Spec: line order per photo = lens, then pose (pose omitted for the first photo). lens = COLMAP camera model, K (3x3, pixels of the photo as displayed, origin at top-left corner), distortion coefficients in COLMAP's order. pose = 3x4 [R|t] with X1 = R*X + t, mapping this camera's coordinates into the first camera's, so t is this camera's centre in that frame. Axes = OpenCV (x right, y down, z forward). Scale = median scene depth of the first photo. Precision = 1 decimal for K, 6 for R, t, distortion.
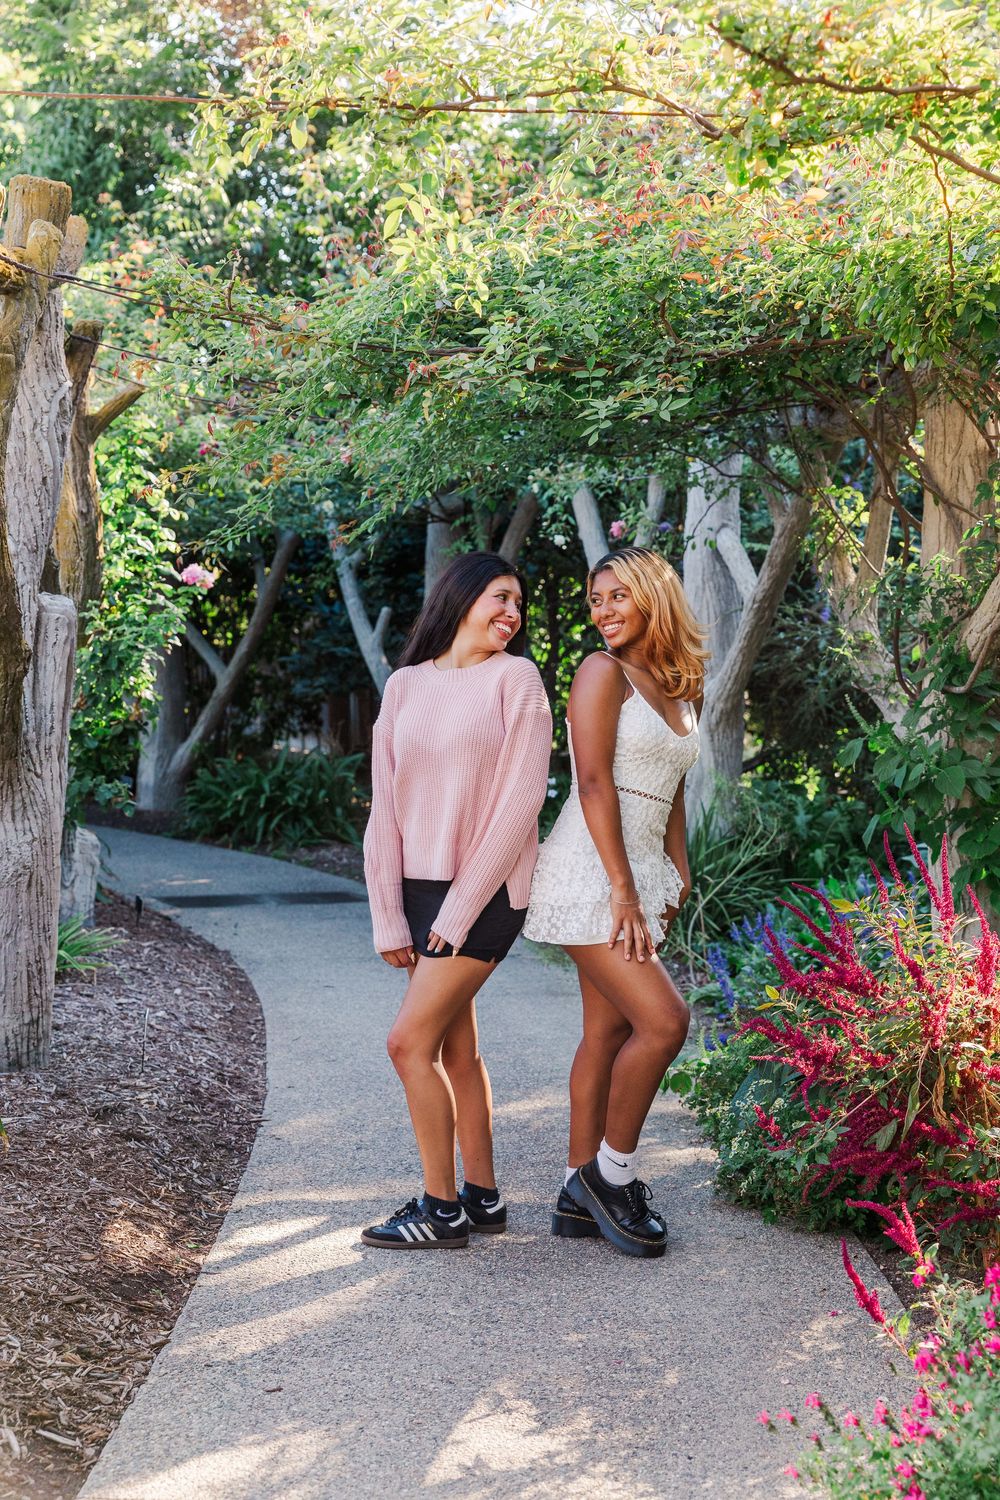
lens RADIAL K [[2349.3, 0, 500.0], [0, 2349.3, 750.0], [0, 0, 1]] dist [-0.006209, 0.079571]
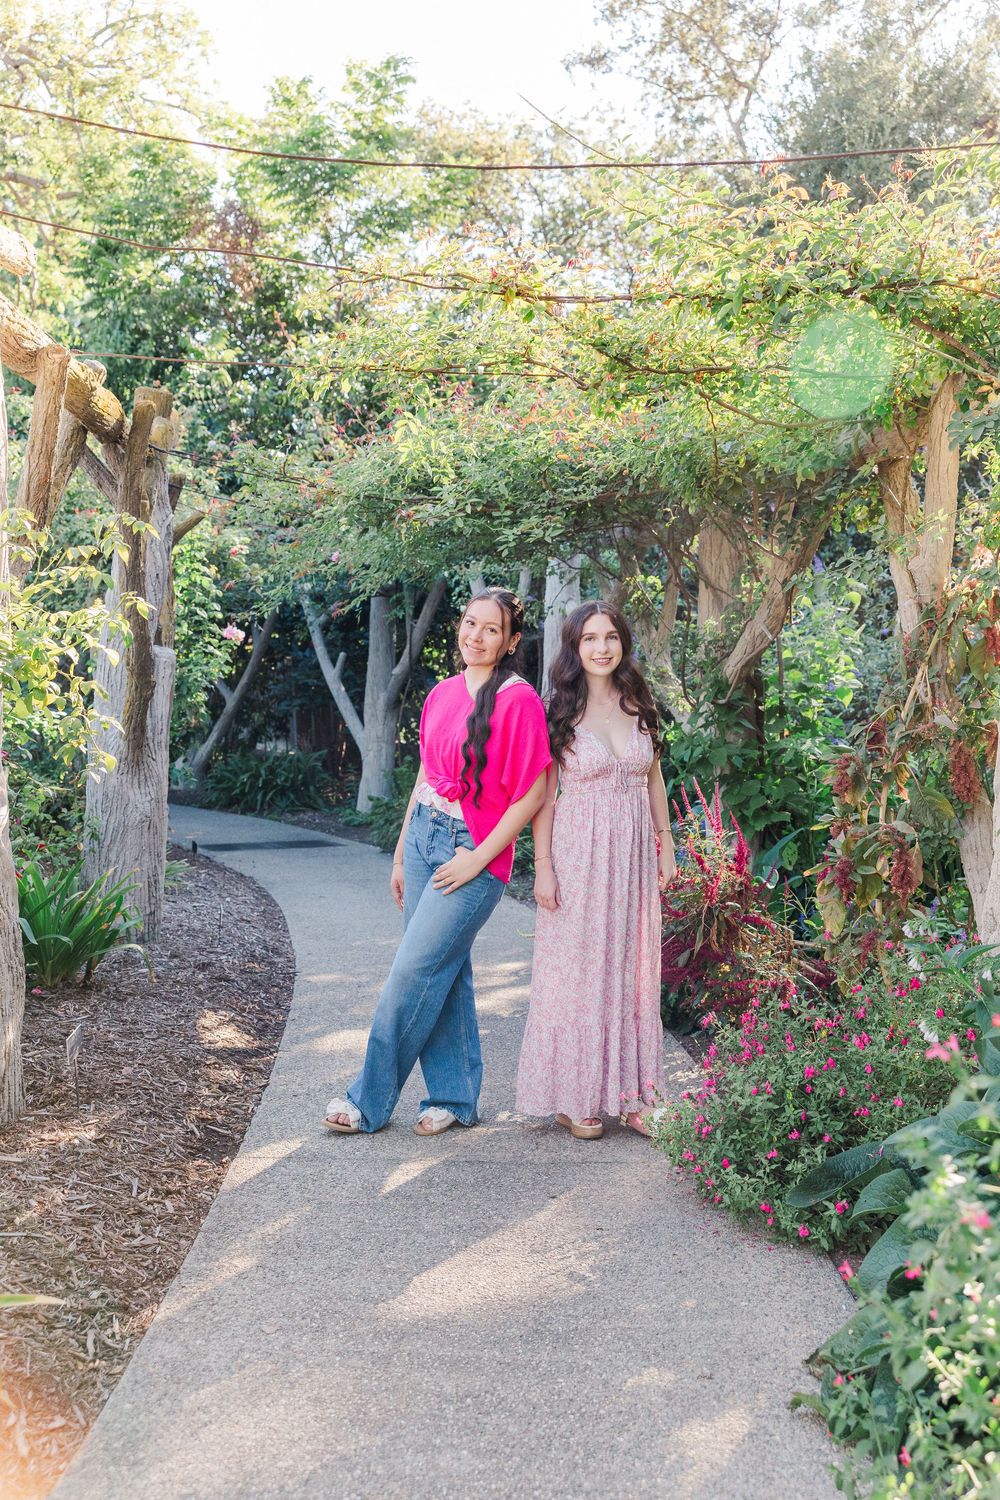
lens RADIAL K [[1650.9, 0, 495.4], [0, 1650.9, 730.4], [0, 0, 1]] dist [-0.018614, -0.017298]
pose [[0.998252, -0.008359, 0.058512, -0.029496], [0.009091, 0.999884, -0.012259, 0.006980], [-0.058402, 0.012770, 0.998211, -0.138410]]
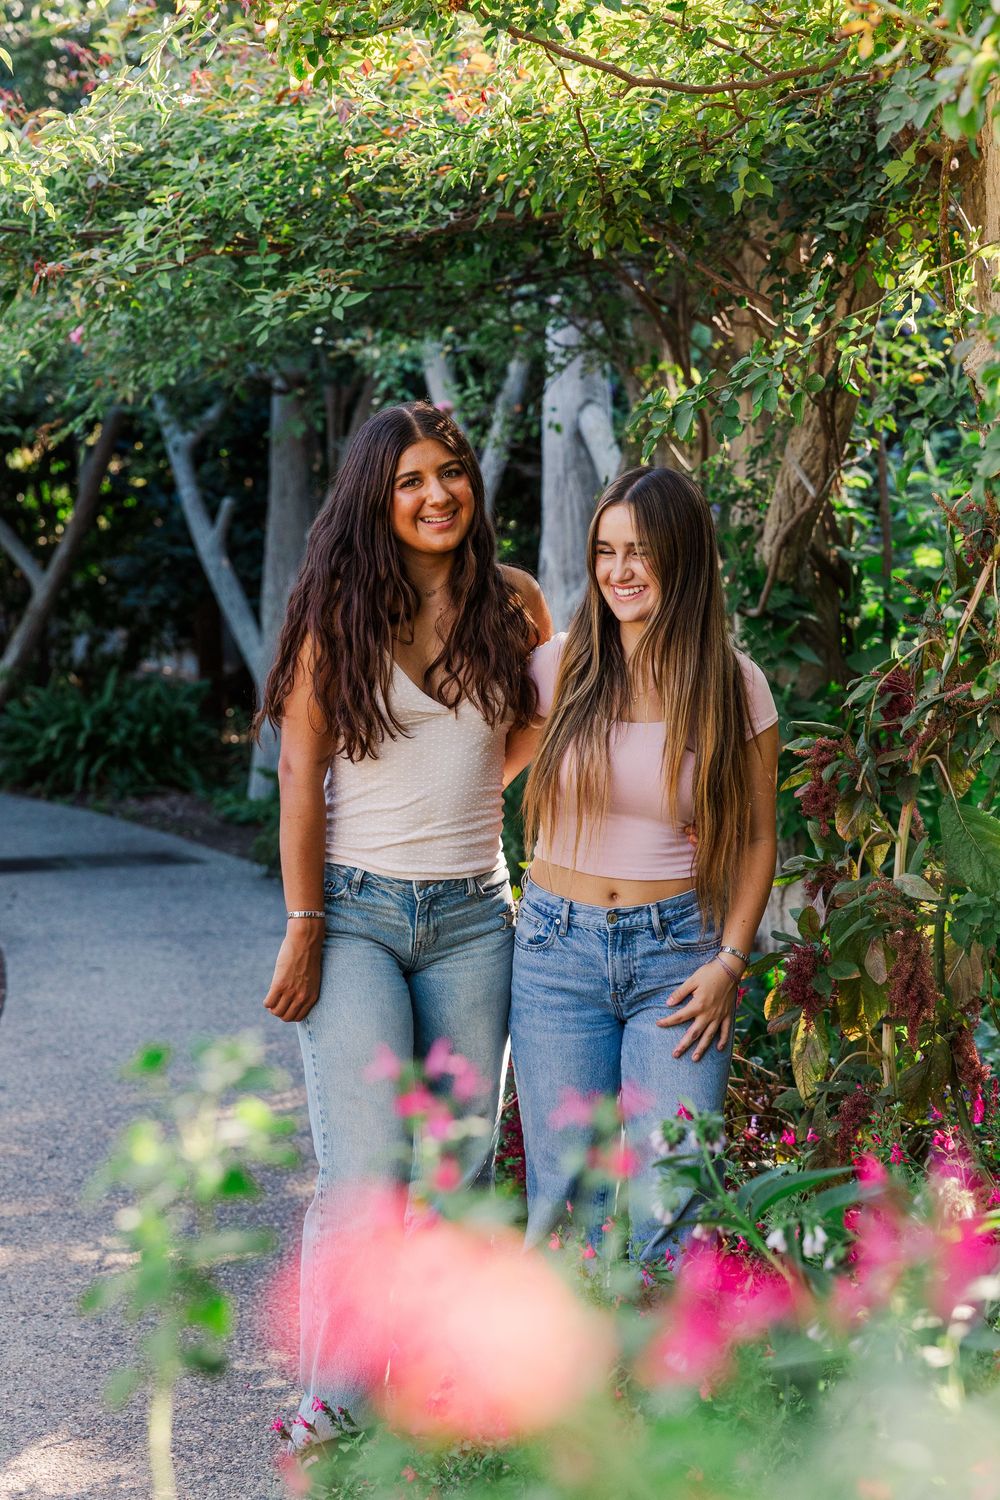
lens RADIAL K [[3014.6, 0, 499.2], [0, 3014.6, 780.4], [0, 0, 1]] dist [0.227569, -2.045904]
pose [[0.999878, -0.015592, -0.001225, 0.100767], [0.015629, 0.999058, 0.040476, -0.010251], [0.000593, -0.040490, 0.999180, -0.098274]]
